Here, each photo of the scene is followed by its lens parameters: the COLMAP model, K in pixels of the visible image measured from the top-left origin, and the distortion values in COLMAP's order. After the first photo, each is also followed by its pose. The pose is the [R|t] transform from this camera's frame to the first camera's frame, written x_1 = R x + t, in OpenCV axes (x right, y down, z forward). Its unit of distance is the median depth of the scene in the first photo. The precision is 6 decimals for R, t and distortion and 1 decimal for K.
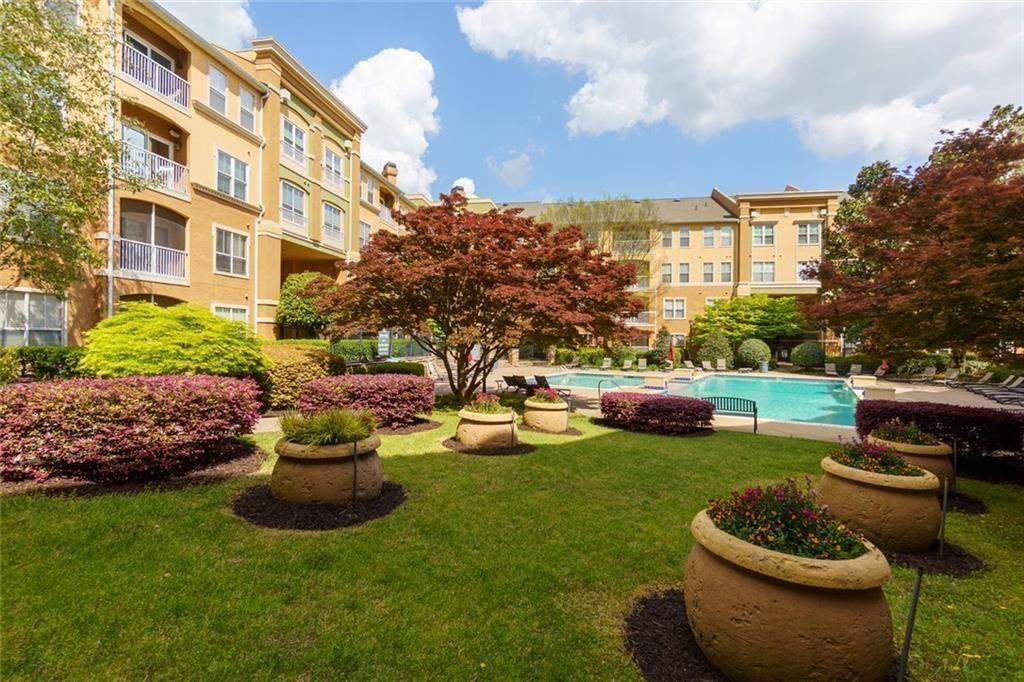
lens RADIAL K [[469.5, 0, 512.0], [0, 469.5, 341.0], [0, 0, 1]] dist [-0.002839, -0.000086]
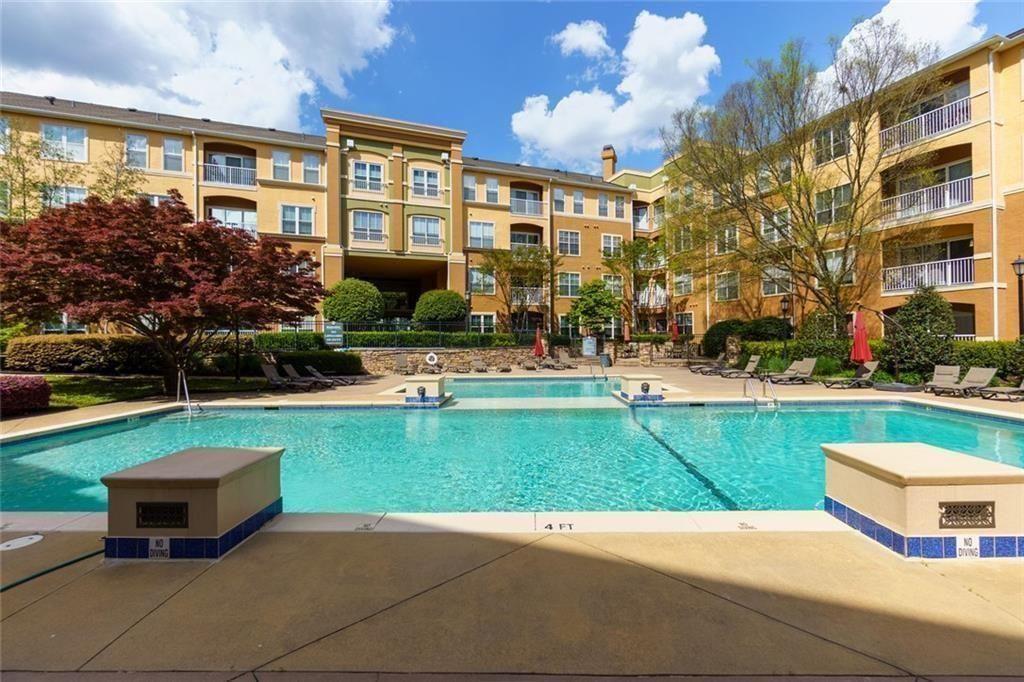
lens RADIAL K [[446.8, 0, 514.0], [0, 446.8, 337.4], [0, 0, 1]] dist [0.002695, 0.000623]
pose [[0.520190, -0.020273, -0.853810, 0.483466], [0.011529, 0.999794, -0.016715, 0.019029], [0.853973, -0.001149, 0.520316, 0.459482]]
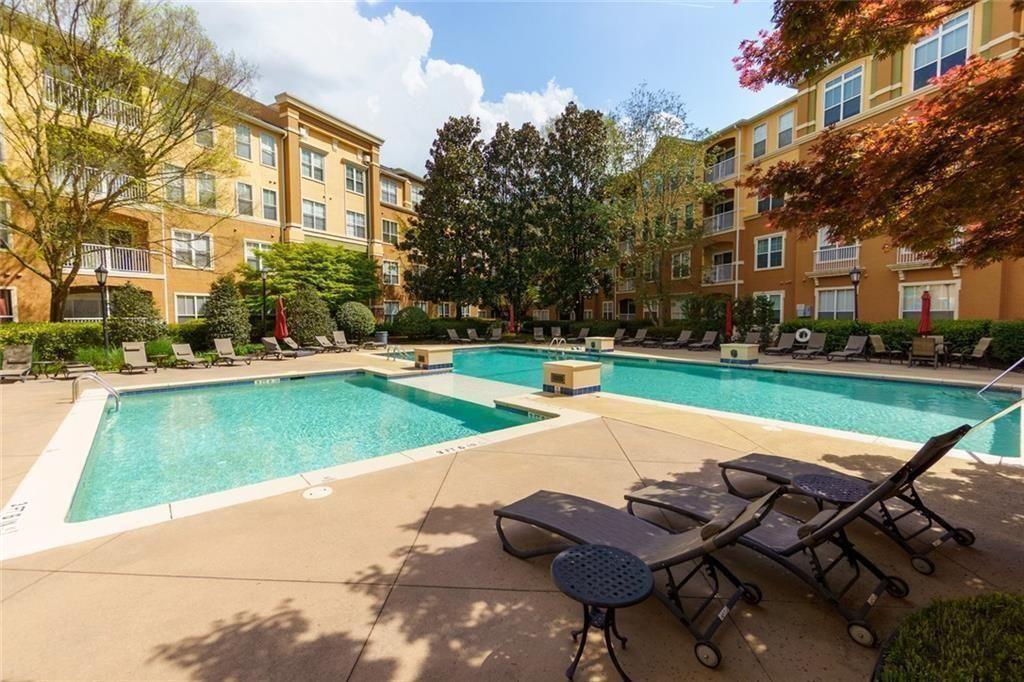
lens RADIAL K [[446.8, 0, 514.0], [0, 446.8, 337.4], [0, 0, 1]] dist [0.002695, 0.000623]
pose [[0.303538, -0.060747, 0.950881, -0.069290], [0.013696, 0.998141, 0.059394, 0.011677], [-0.952721, -0.005005, 0.303805, 0.525864]]
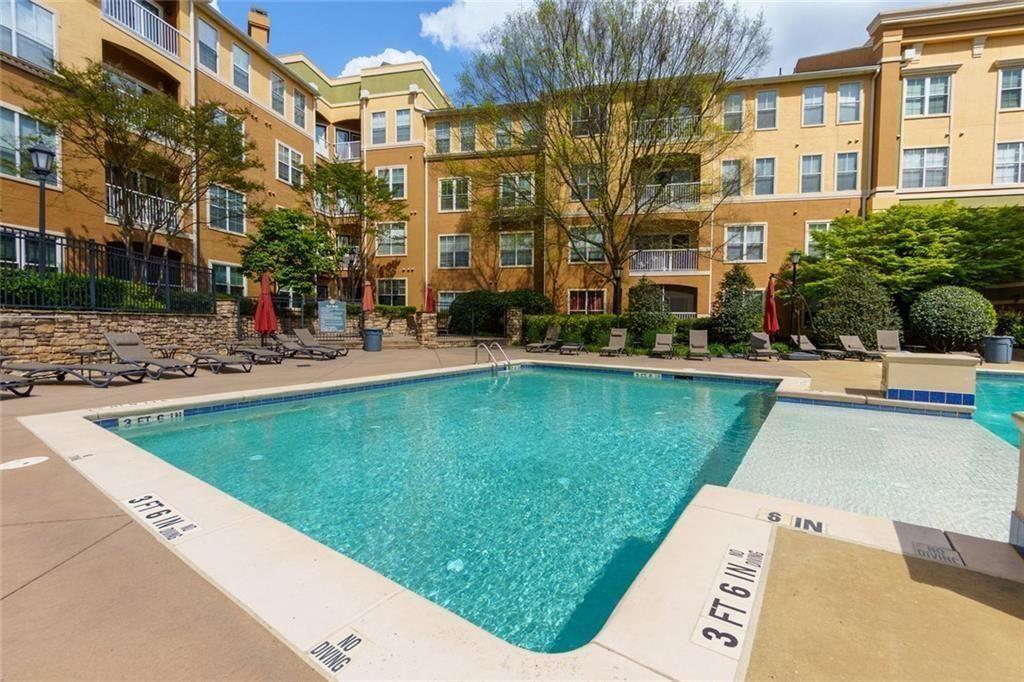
lens RADIAL K [[446.8, 0, 514.0], [0, 446.8, 337.4], [0, 0, 1]] dist [0.002695, 0.000623]
pose [[0.999005, 0.001671, -0.044562, 0.113630], [-0.000393, 0.999588, 0.028686, 0.030092], [0.044592, -0.028640, 0.998595, 0.527917]]
